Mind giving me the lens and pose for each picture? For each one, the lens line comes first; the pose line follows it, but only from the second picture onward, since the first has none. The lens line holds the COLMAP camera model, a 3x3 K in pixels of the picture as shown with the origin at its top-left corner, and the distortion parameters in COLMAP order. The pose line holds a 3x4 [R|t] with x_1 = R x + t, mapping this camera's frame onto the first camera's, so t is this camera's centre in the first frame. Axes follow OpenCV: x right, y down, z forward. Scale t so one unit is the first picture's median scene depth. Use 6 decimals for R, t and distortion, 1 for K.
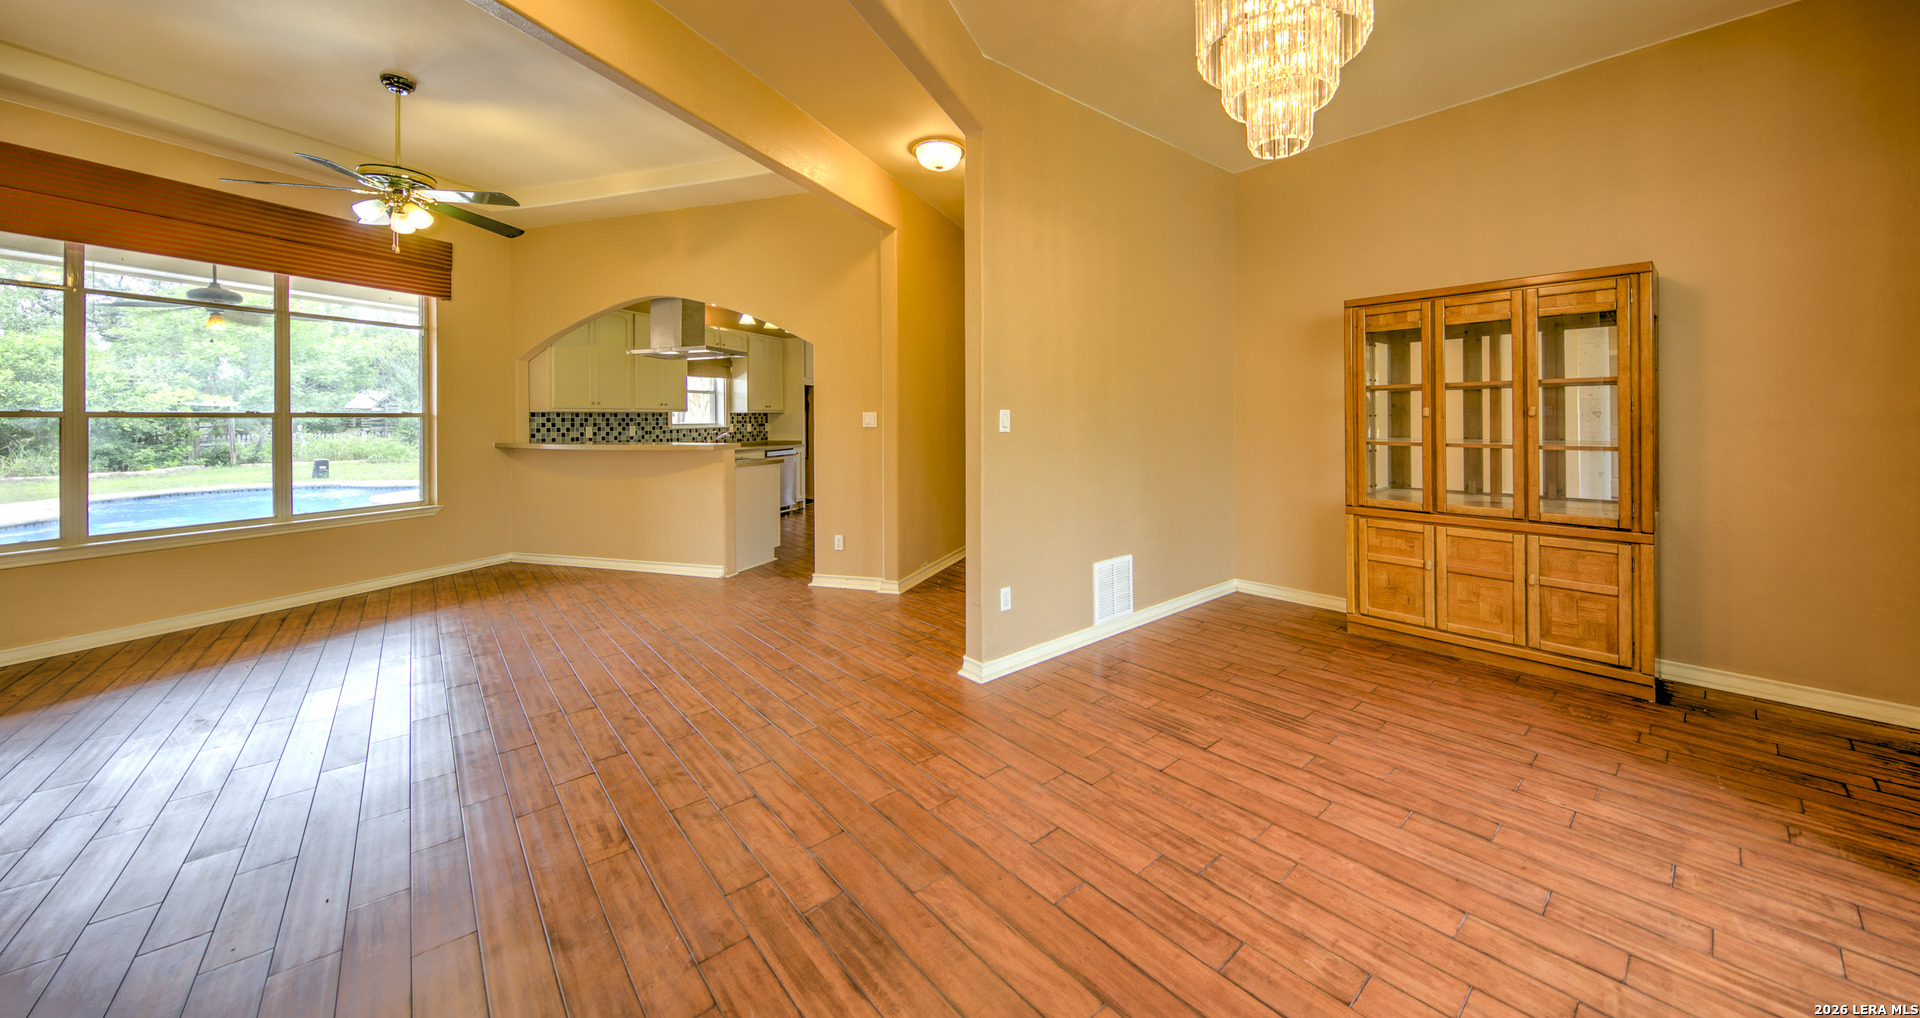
lens RADIAL K [[653.2, 0, 1006.6], [0, 653.2, 420.9], [0, 0, 1]] dist [-0.000830, -0.000142]
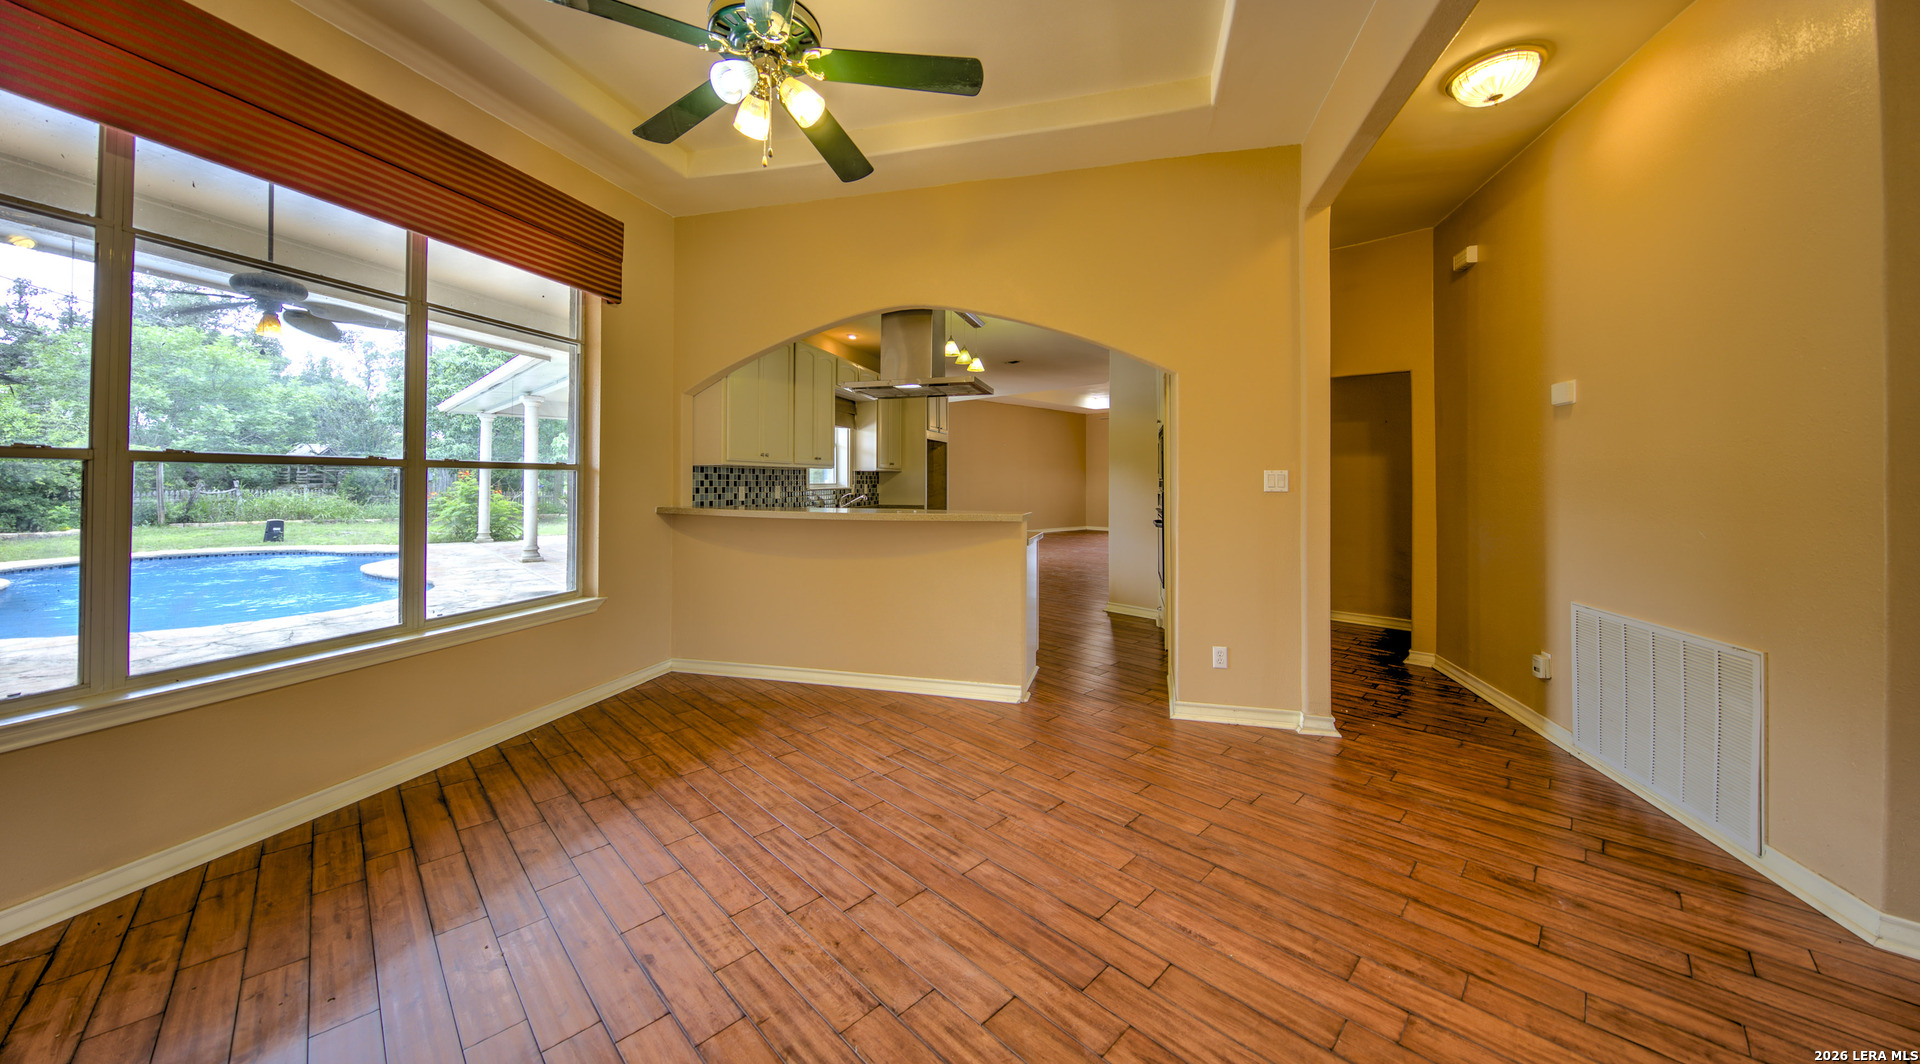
lens RADIAL K [[640.2, 0, 962.1], [0, 640.2, 476.3], [0, 0, 1]] dist [-0.000664, -0.000133]
pose [[0.998837, 0.011275, 0.046884, -0.436852], [-0.010692, 0.999863, -0.012656, 0.004239], [-0.047020, 0.012140, 0.998820, 0.254213]]
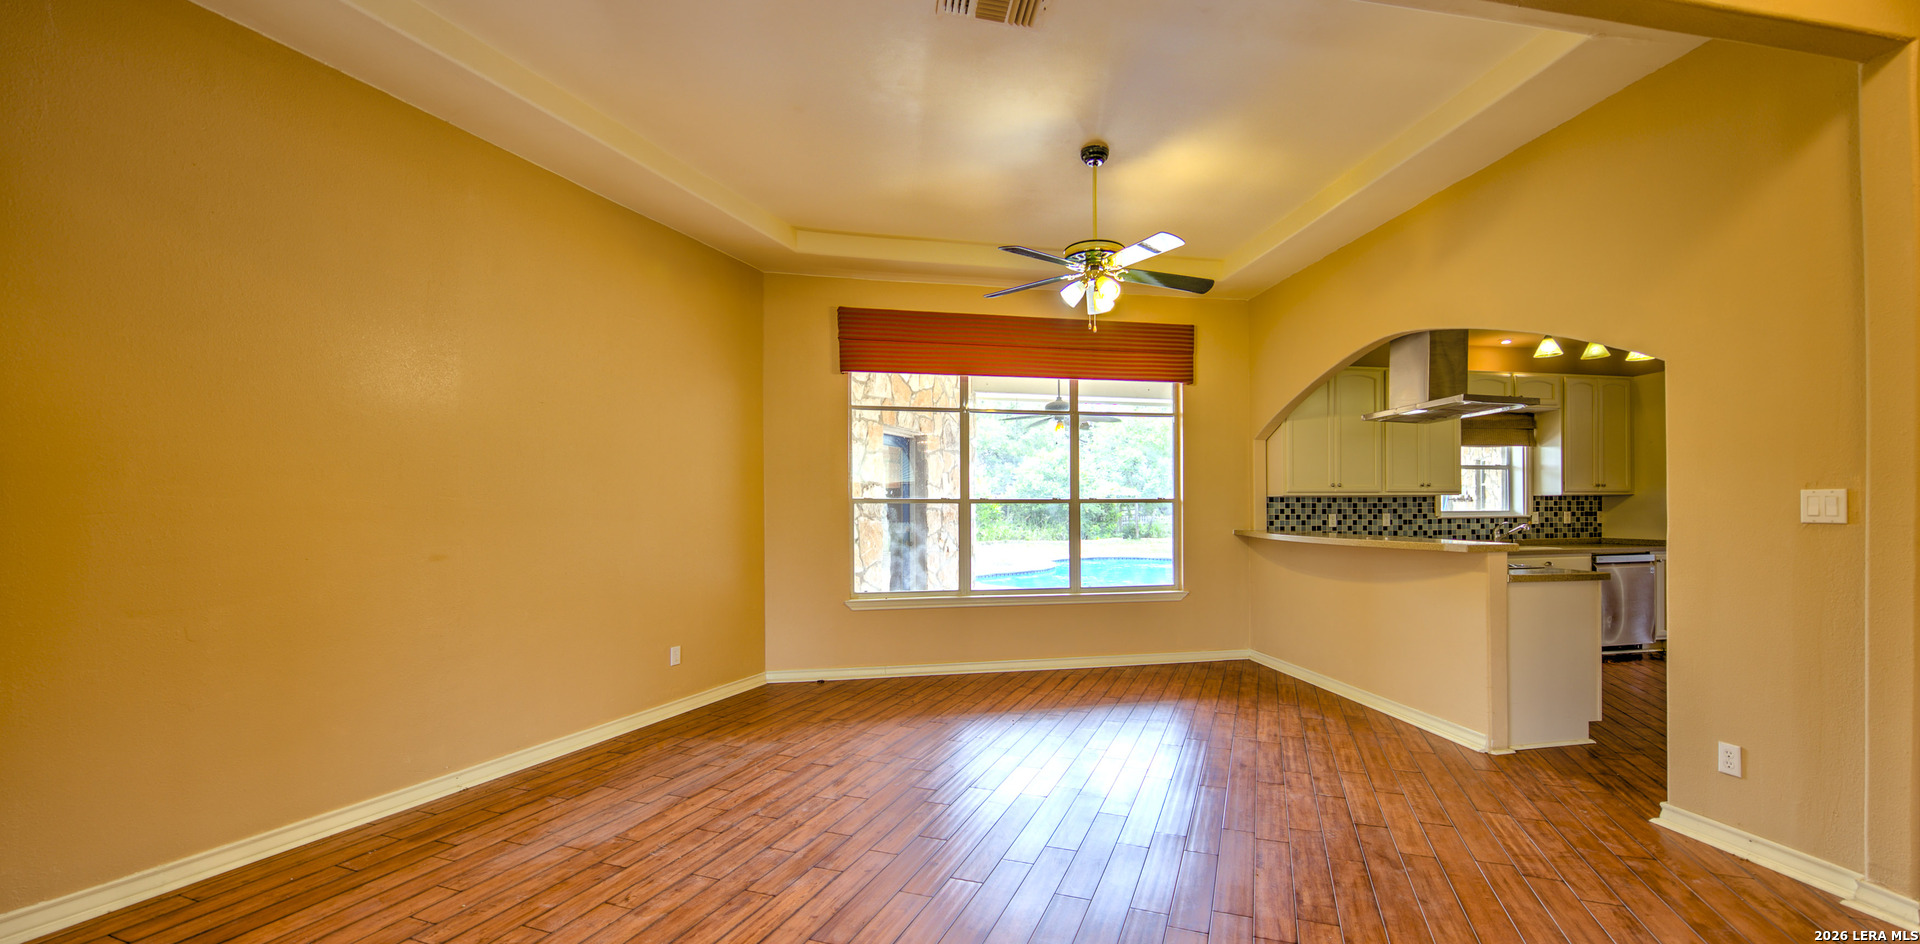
lens RADIAL K [[710.6, 0, 1018.8], [0, 710.6, 505.0], [0, 0, 1]] dist [-0.000147, -0.000243]
pose [[0.483207, 0.000824, -0.875506, -0.038086], [-0.002964, 0.999995, -0.000694, -0.000557], [0.875501, 0.002930, 0.483207, 0.216424]]
